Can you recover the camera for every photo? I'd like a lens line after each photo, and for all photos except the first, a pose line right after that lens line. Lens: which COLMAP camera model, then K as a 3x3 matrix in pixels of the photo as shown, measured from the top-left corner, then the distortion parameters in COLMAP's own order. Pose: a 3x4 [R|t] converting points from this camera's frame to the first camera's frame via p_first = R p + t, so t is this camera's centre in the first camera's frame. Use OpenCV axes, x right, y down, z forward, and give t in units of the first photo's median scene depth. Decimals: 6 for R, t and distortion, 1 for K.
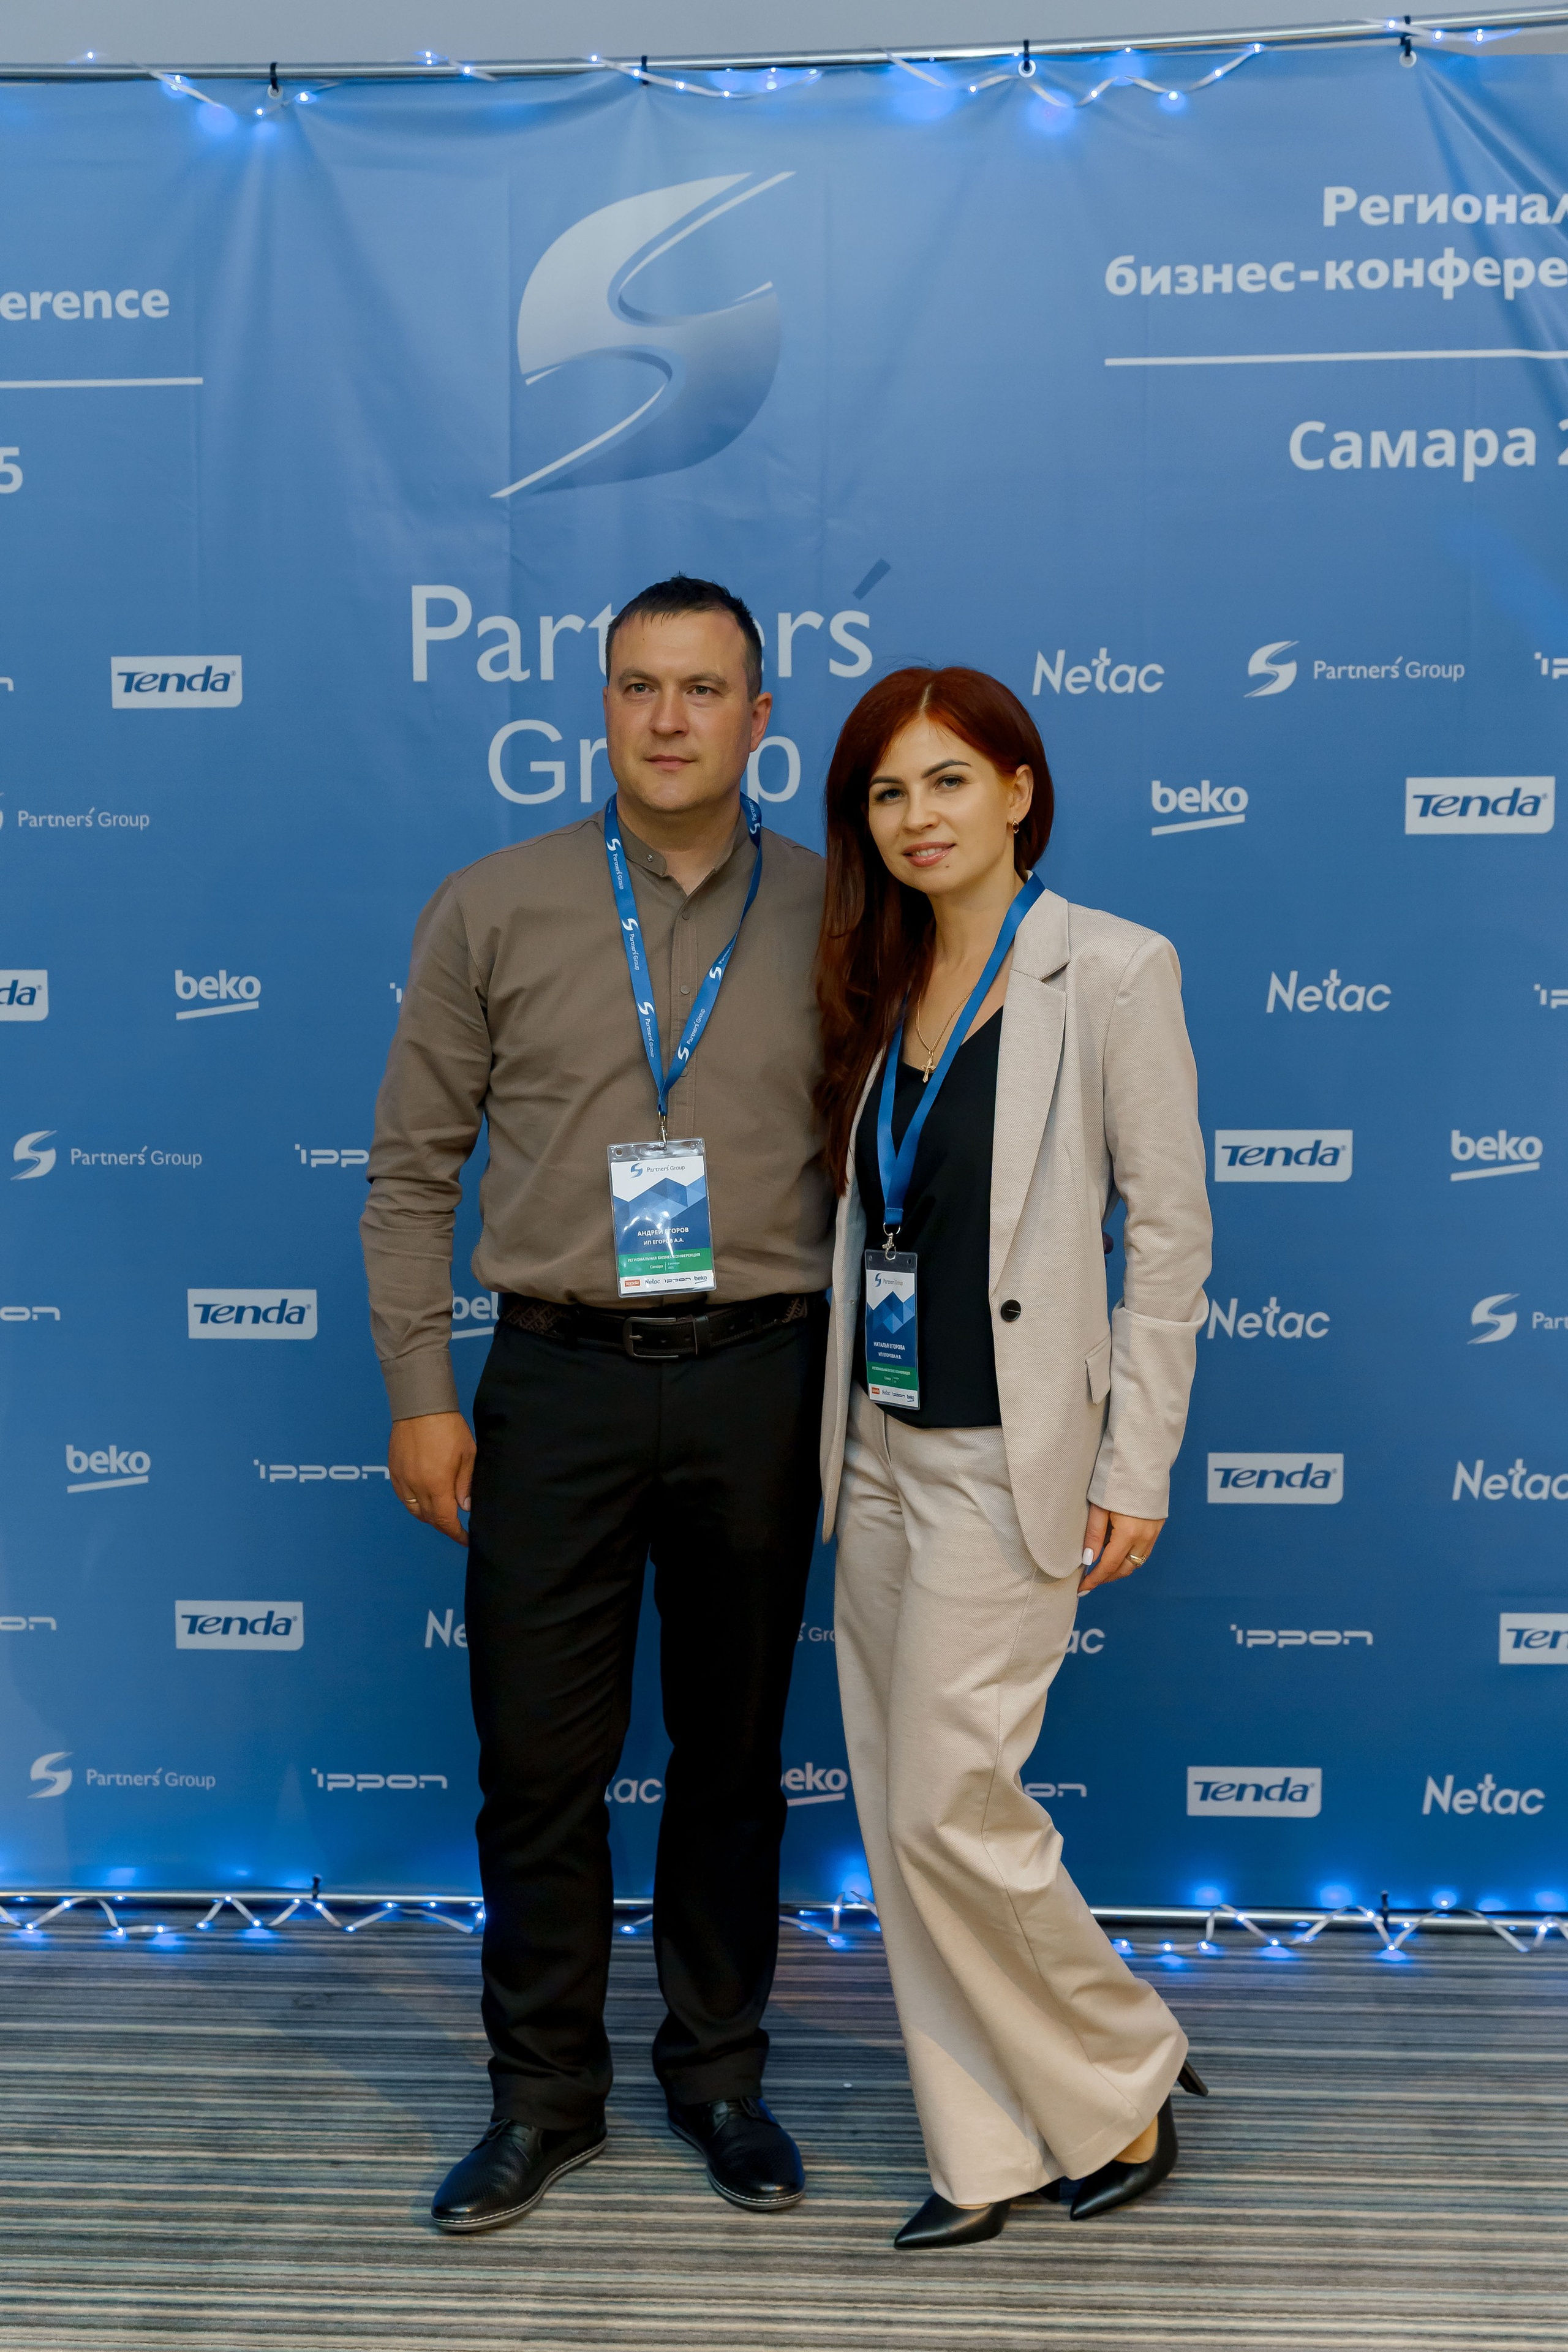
lens RADIAL K [[2384.1, 0, 784.0], [0, 2384.1, 1176.0], [0, 0, 1]] dist [0.003651, -0.019299]
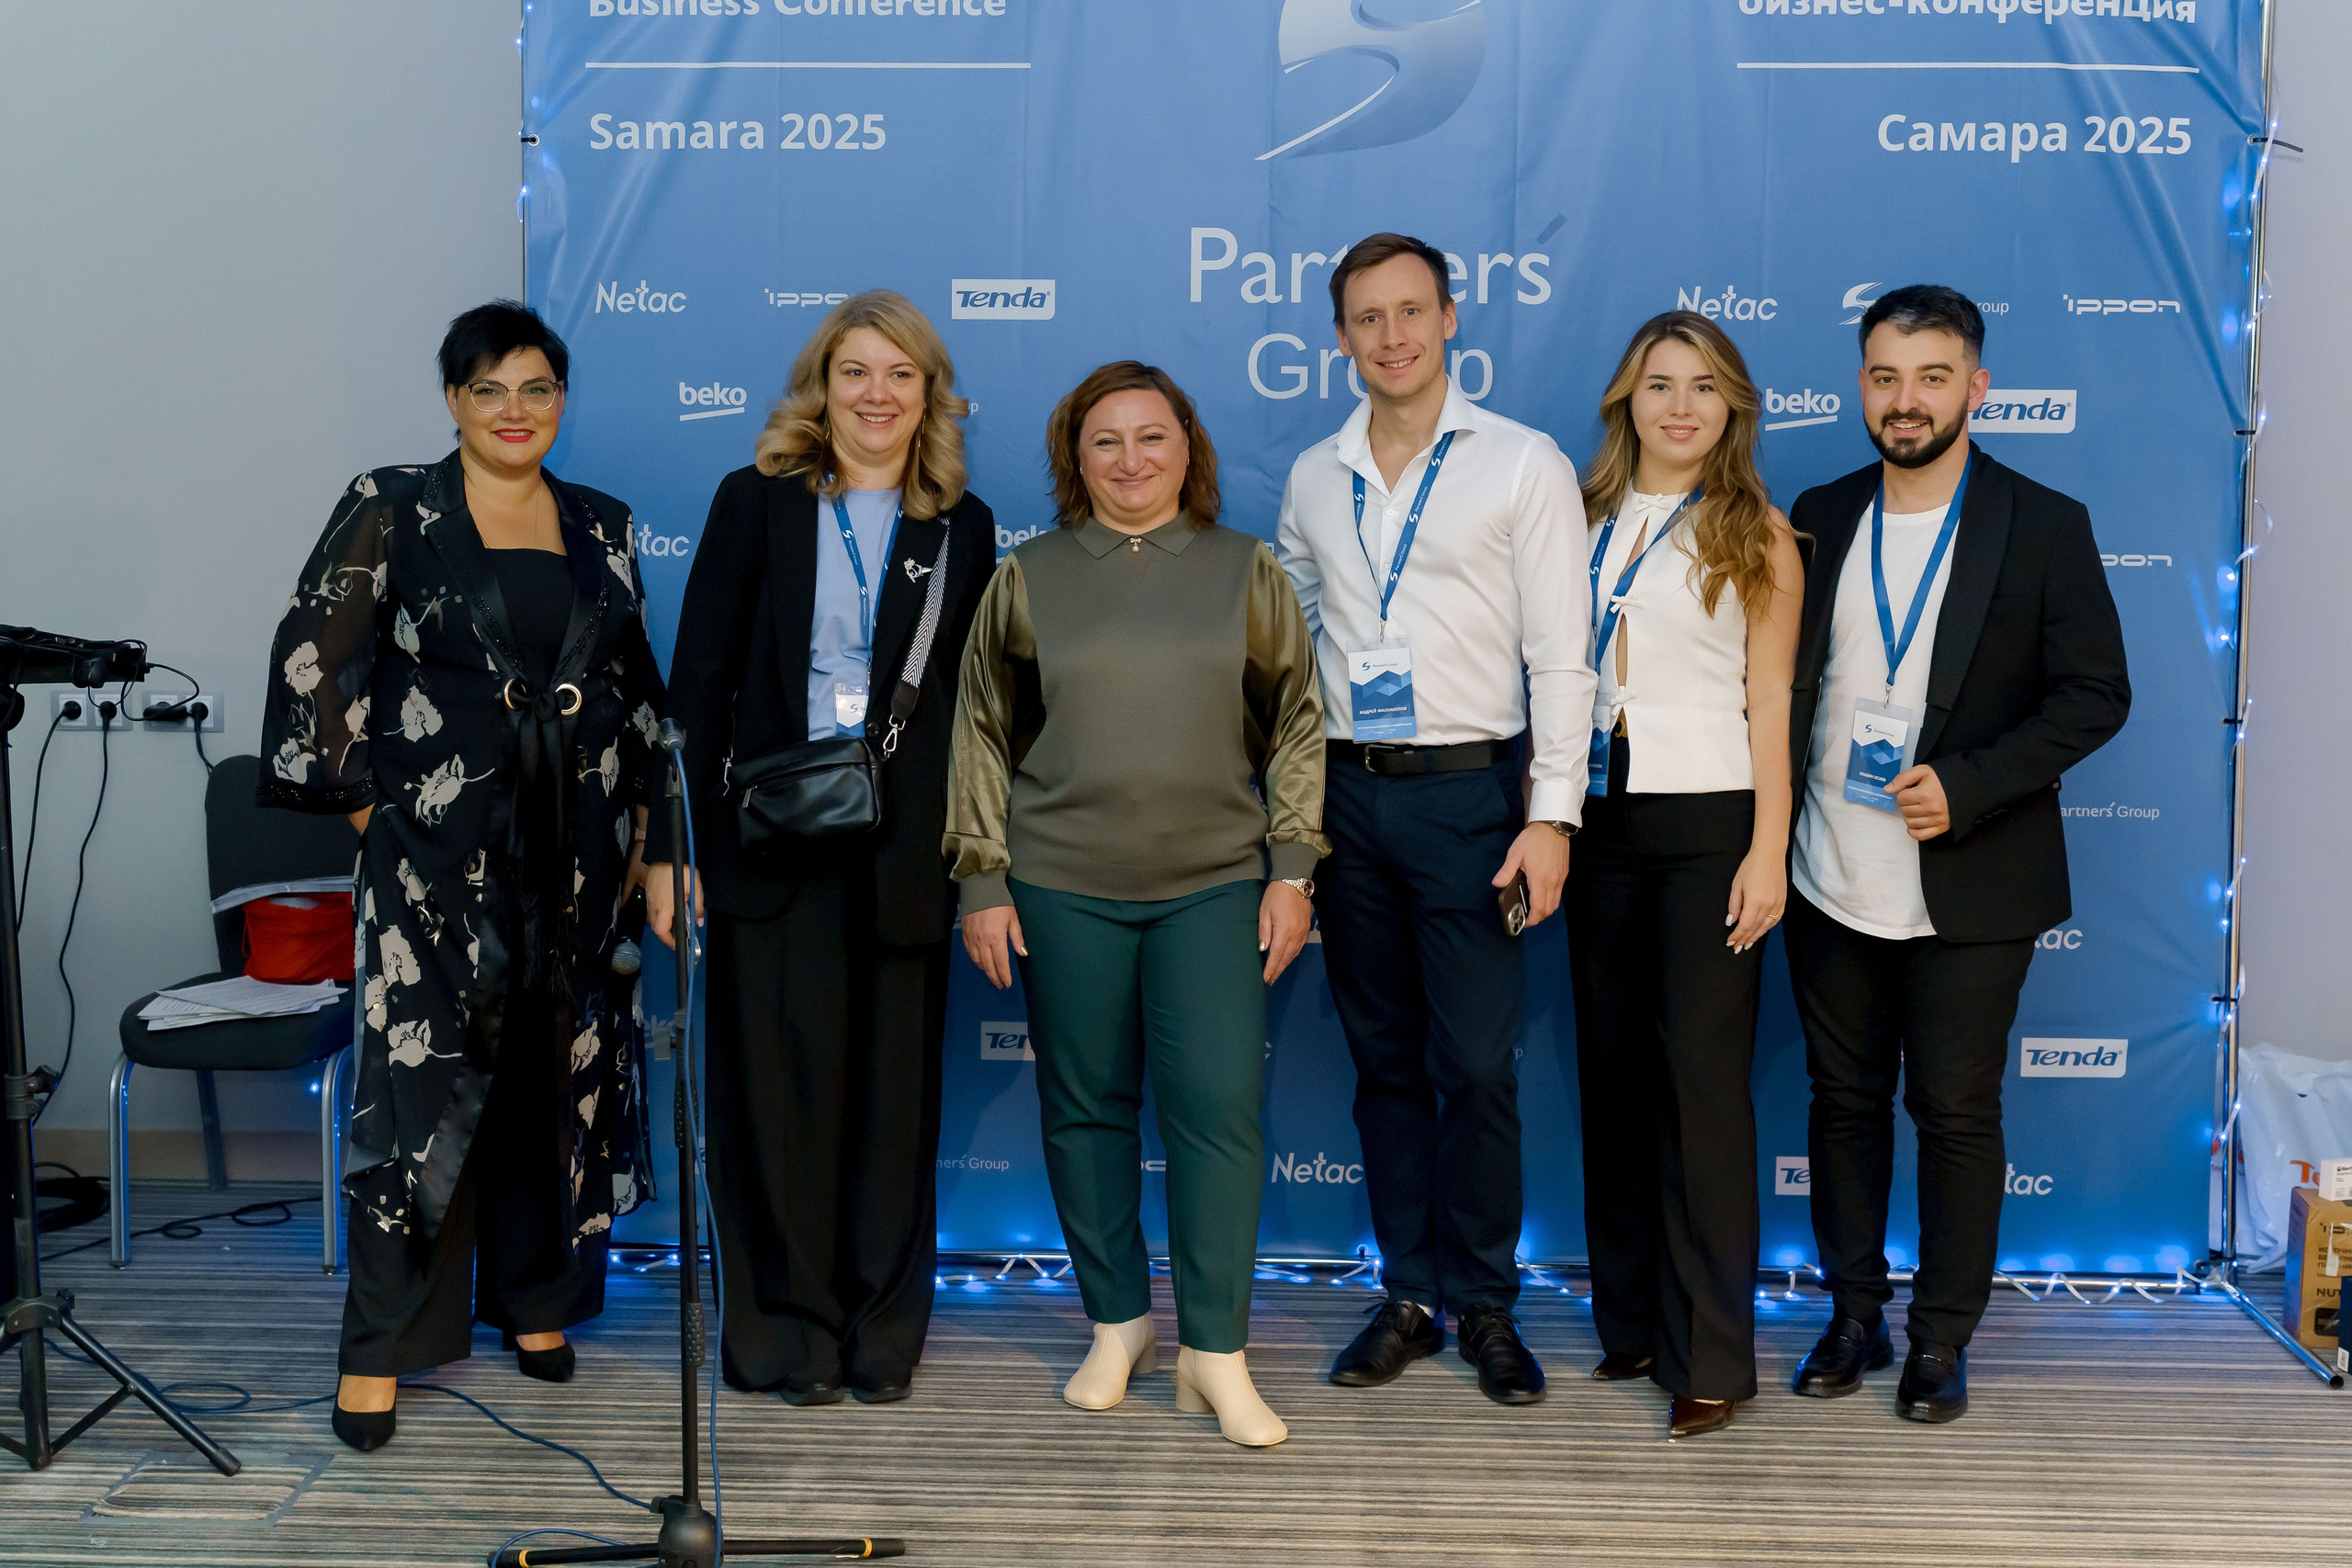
lens RADIAL K [[2383.8, 0, 1192.5], [0, 2383.8, 741.2], [0, 0, 1]] dist [0.003651, -0.019299]
pose [[0.999771, 0.011702, 0.017916, -0.181782], [-0.011740, 0.999929, 0.002002, 0.027349], [-0.017891, -0.002212, 0.999837, -0.294605]]
